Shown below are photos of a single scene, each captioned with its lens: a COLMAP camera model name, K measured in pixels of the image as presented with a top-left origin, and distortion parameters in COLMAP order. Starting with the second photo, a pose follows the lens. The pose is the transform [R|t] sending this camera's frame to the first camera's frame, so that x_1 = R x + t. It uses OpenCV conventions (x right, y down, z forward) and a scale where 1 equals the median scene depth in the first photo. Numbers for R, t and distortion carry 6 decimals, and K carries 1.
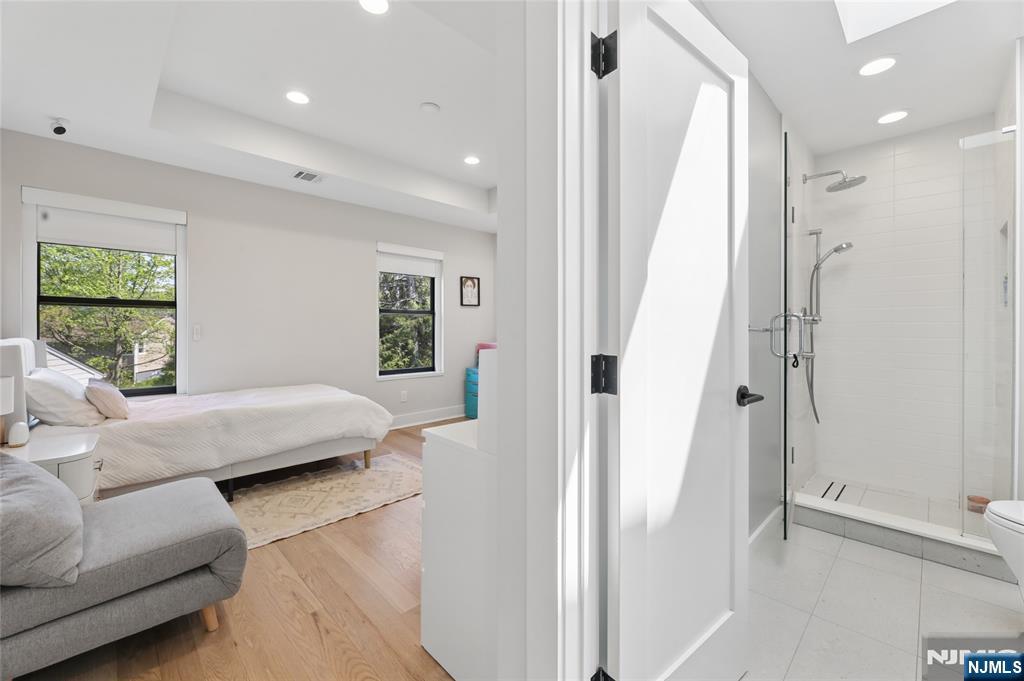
lens RADIAL K [[417.9, 0, 519.3], [0, 417.9, 333.4], [0, 0, 1]] dist [-0.007487, 0.001616]
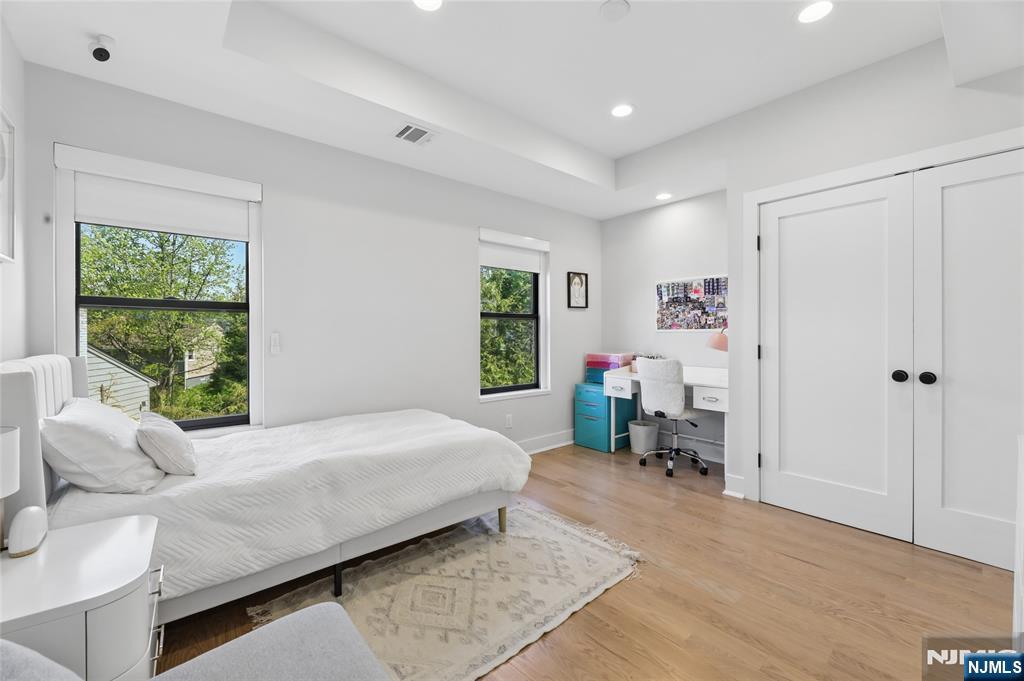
lens RADIAL K [[417.9, 0, 513.4], [0, 417.9, 339.3], [0, 0, 1]] dist [-0.007487, 0.001616]
pose [[0.997031, -0.003806, -0.076904, -0.285898], [0.003906, 0.999992, 0.001157, -0.009534], [0.076899, -0.001454, 0.997038, 0.279188]]
